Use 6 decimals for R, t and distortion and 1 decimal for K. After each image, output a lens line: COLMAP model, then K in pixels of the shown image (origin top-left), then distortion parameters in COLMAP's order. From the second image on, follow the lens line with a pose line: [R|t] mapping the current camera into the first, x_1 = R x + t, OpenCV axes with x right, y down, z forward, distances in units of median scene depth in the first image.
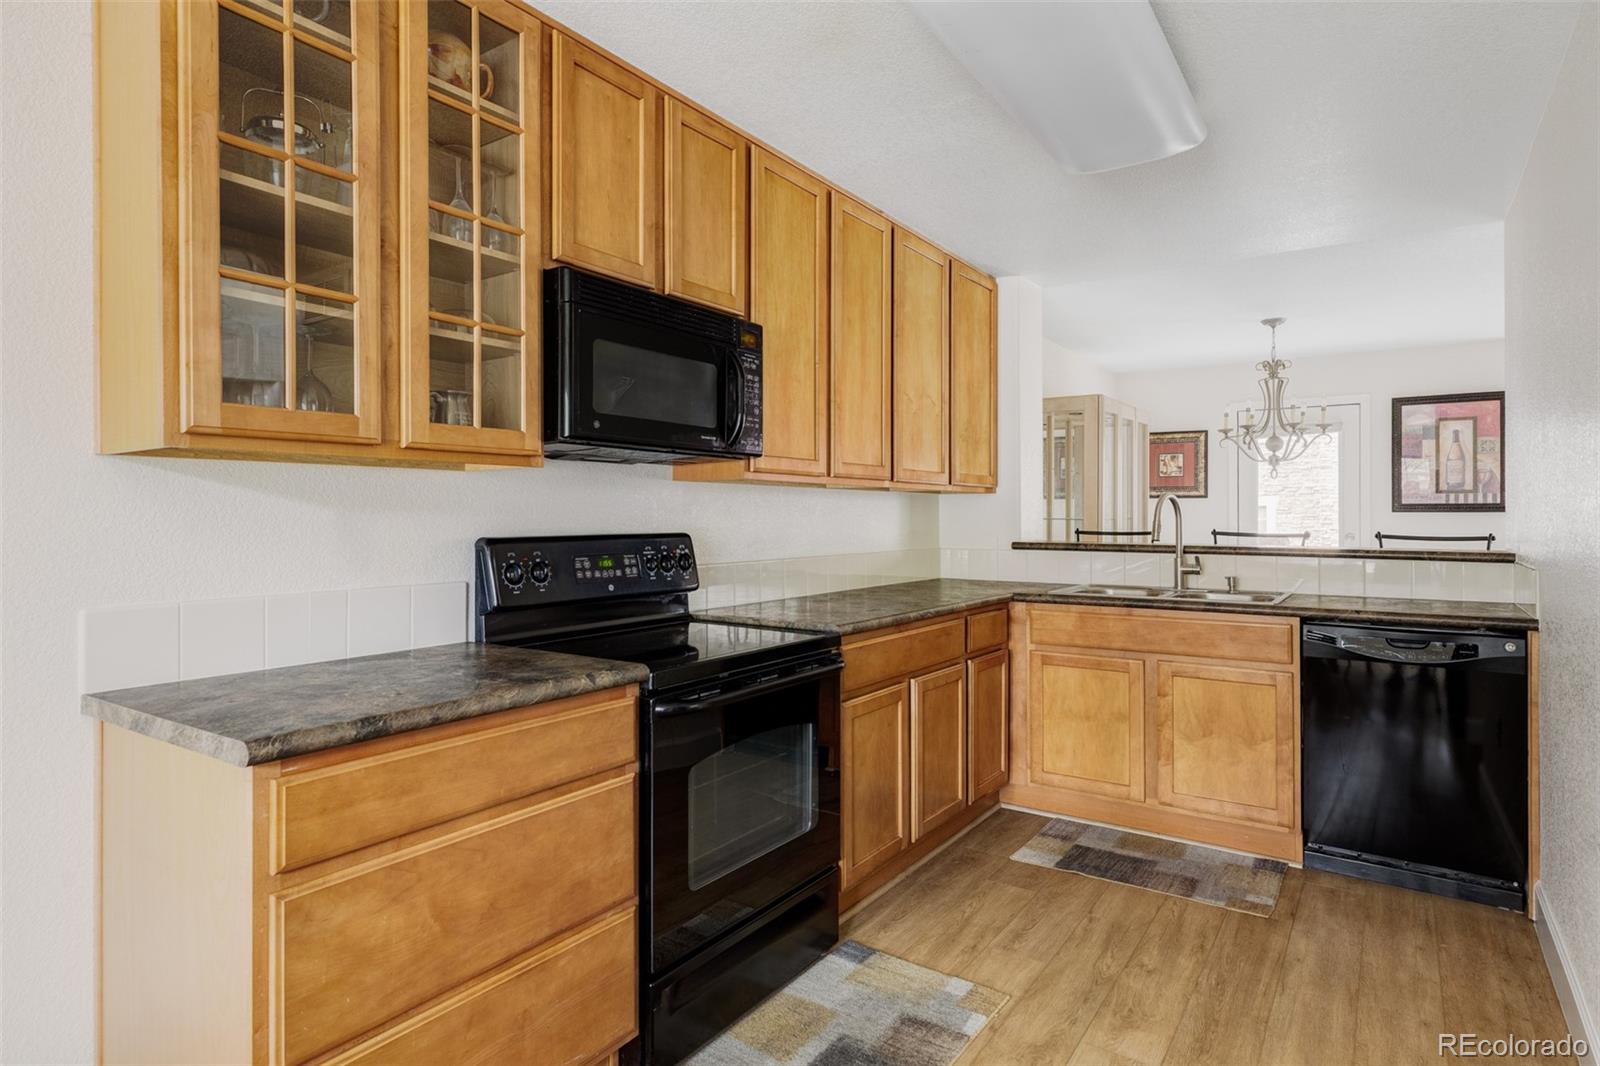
lens RADIAL K [[889.2, 0, 776.0], [0, 889.2, 511.4], [0, 0, 1]] dist [0.004811, -0.002213]
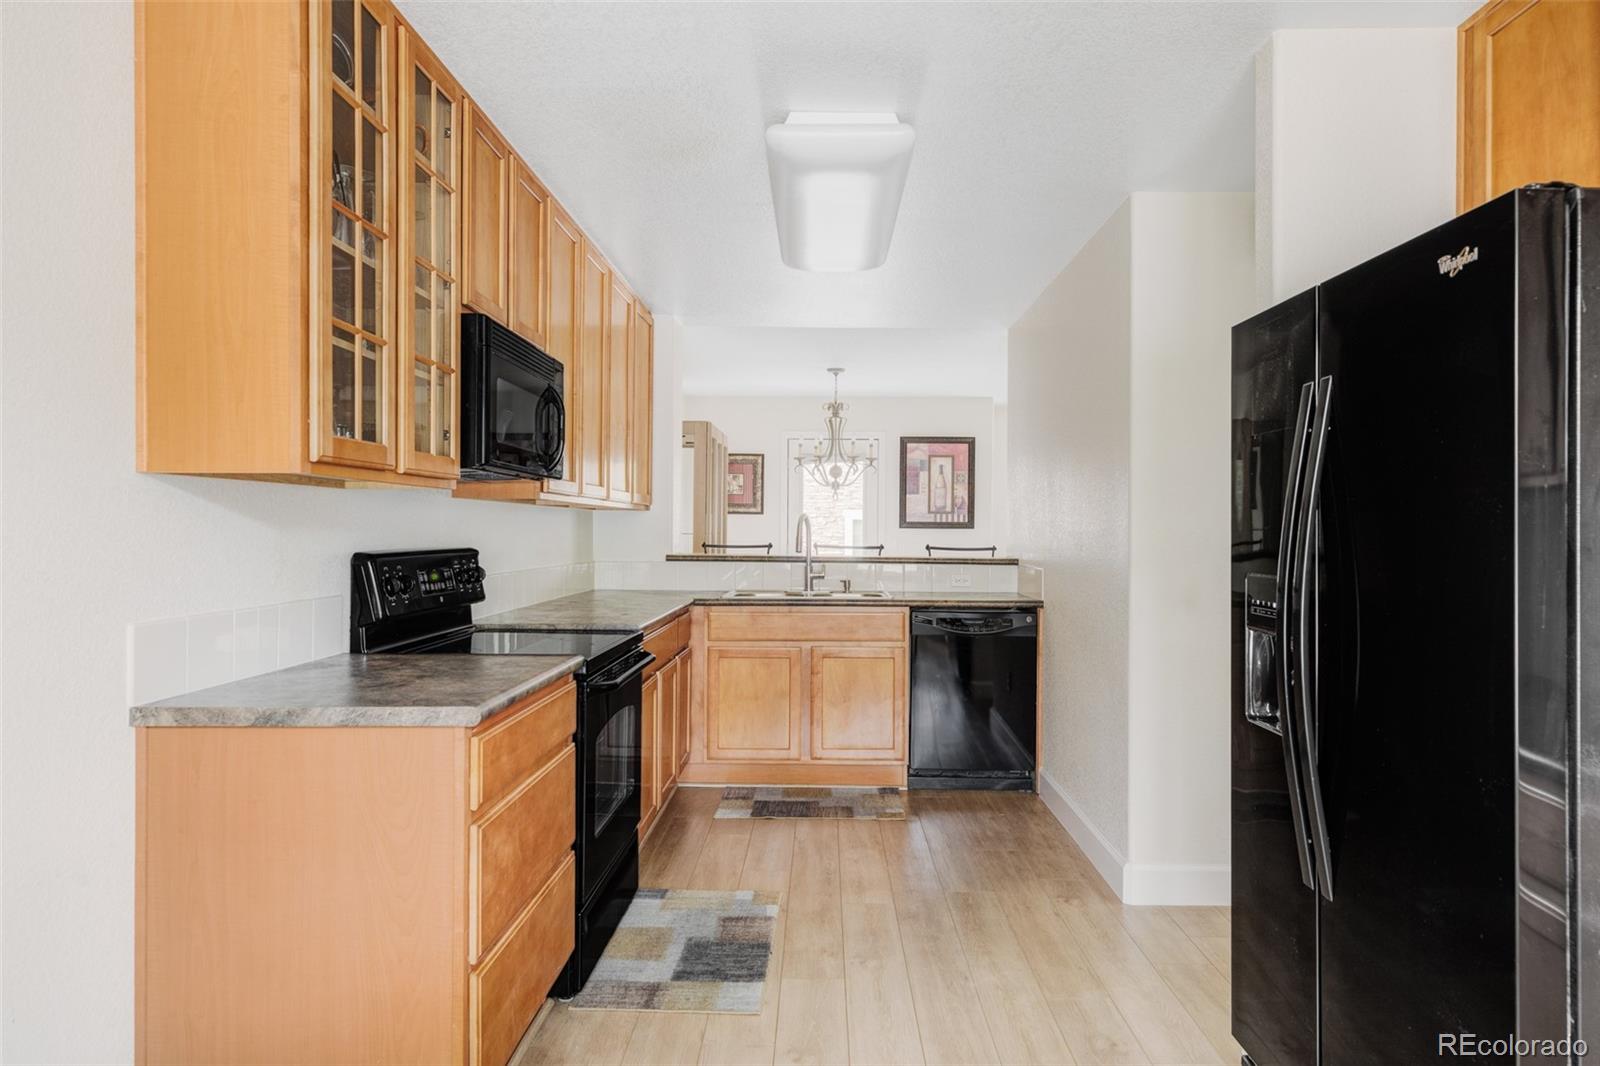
lens RADIAL K [[1022.4, 0, 801.7], [0, 1022.4, 532.1], [0, 0, 1]] dist [0.003568, -0.000301]
pose [[0.831216, 0.003686, 0.555937, -0.404578], [-0.009460, 0.999927, 0.007515, -0.006359], [-0.555869, -0.011506, 0.831190, -0.205503]]
